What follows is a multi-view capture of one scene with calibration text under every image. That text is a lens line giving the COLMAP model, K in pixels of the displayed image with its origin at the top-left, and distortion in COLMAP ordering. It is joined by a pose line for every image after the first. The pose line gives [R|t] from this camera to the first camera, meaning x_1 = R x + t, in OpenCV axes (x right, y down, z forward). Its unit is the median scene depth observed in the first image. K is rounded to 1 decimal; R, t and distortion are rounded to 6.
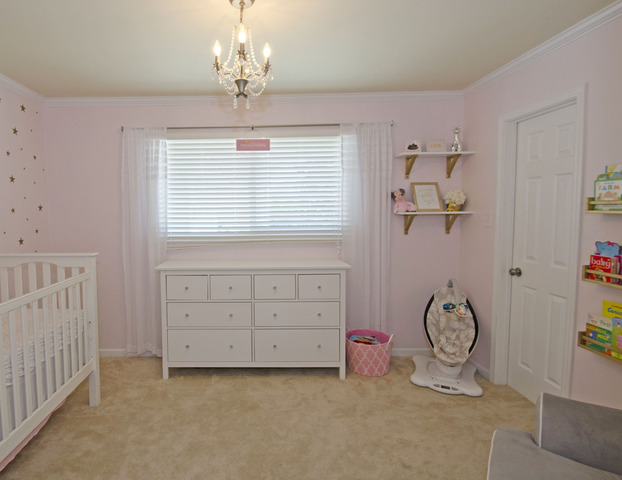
lens RADIAL K [[372.8, 0, 311.0], [0, 372.8, 240.0], [0, 0, 1]] dist [0.063786, -0.115976]
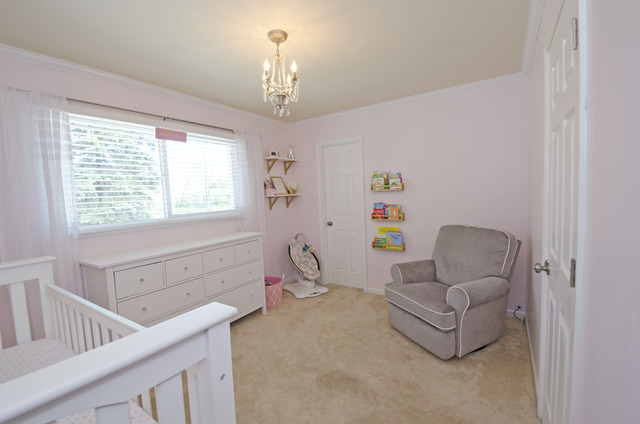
lens RADIAL K [[280.3, 0, 317.4], [0, 280.3, 217.3], [0, 0, 1]] dist [0.000034, -0.016922]
pose [[0.520784, -0.083147, 0.849630, -0.652219], [0.108653, 0.993607, 0.030638, 0.000697], [-0.846746, 0.076359, 0.526489, 0.249546]]
